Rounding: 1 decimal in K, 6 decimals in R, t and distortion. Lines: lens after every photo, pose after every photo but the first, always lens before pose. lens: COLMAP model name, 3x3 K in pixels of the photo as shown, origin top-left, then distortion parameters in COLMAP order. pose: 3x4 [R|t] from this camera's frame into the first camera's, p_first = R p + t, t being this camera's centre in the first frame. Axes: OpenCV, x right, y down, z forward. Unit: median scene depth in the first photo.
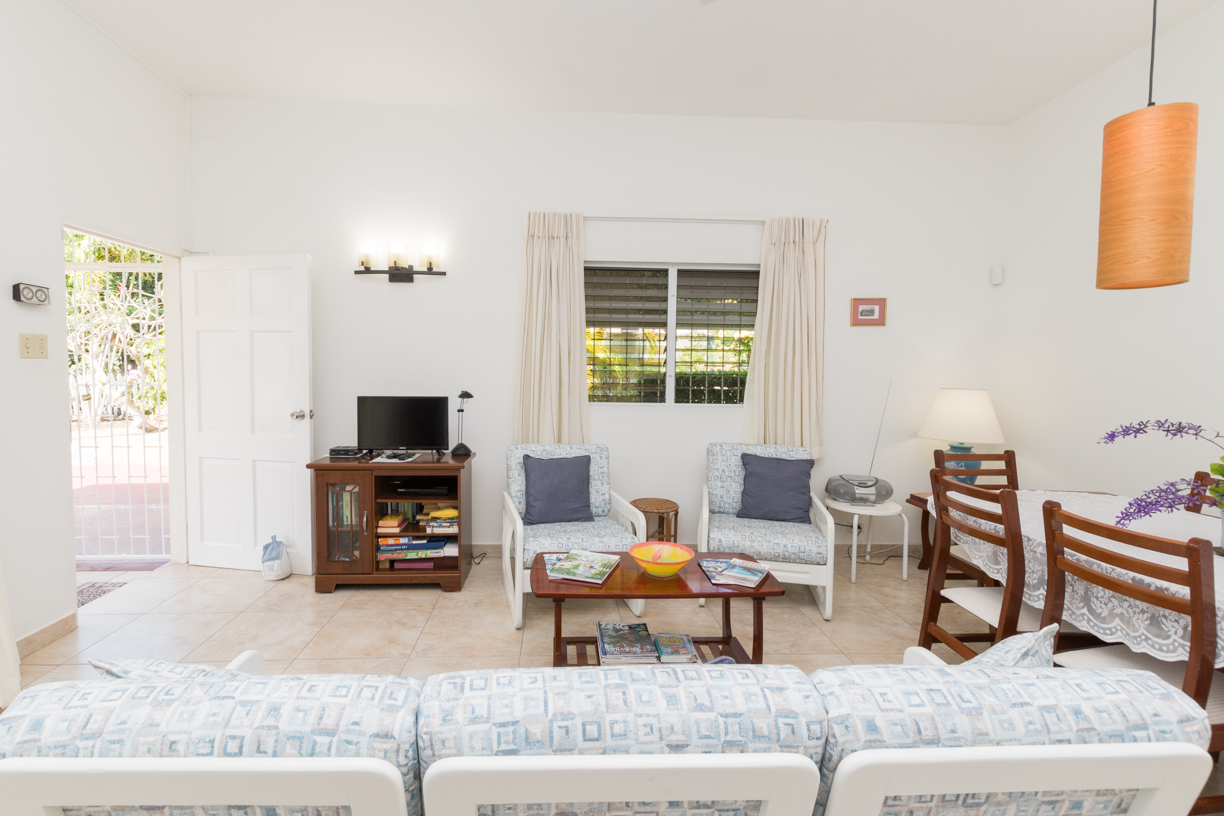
lens RADIAL K [[542.4, 0, 565.0], [0, 542.4, 402.0], [0, 0, 1]] dist [0.011203, -0.000311]
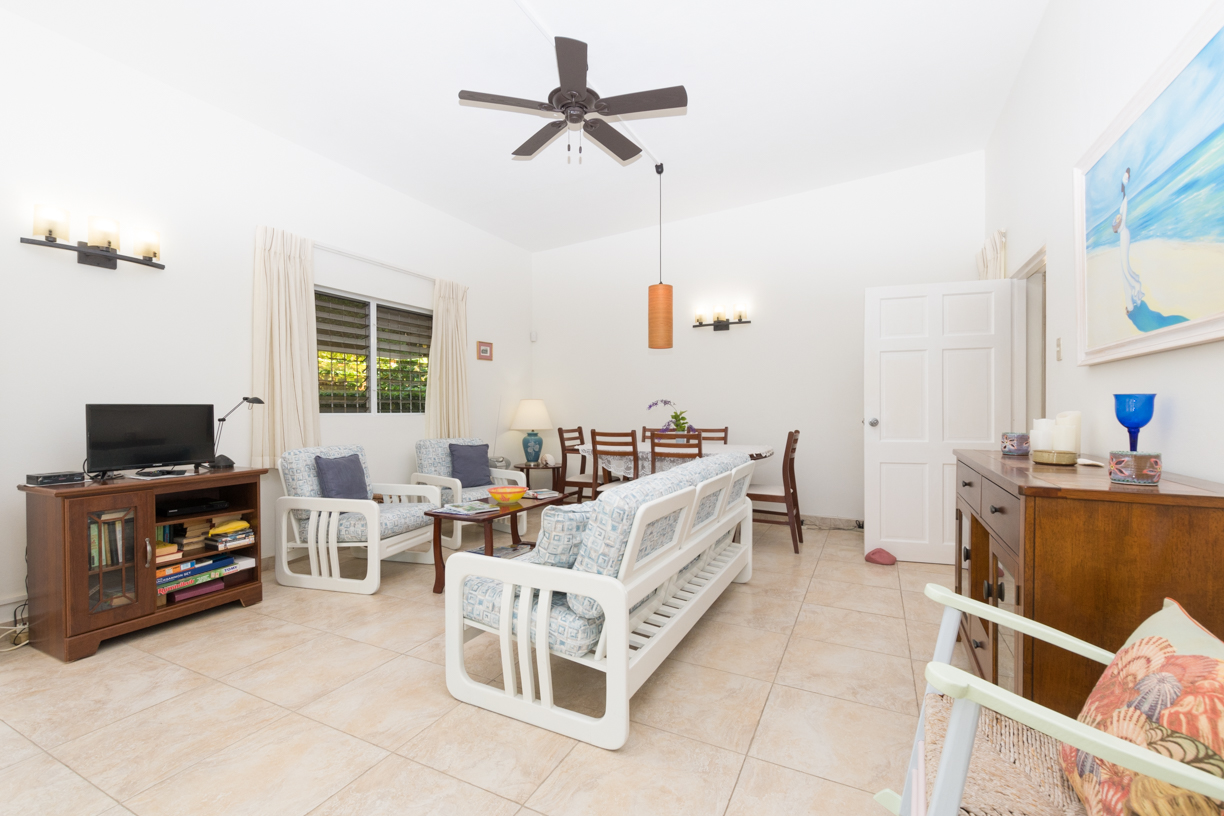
lens RADIAL K [[542.4, 0, 565.0], [0, 542.4, 402.0], [0, 0, 1]] dist [0.011203, -0.000311]
pose [[0.539055, 0.000889, 0.842270, -0.711321], [0.061623, 0.997278, -0.040492, 0.063517], [-0.840013, 0.073731, 0.537533, -0.008731]]
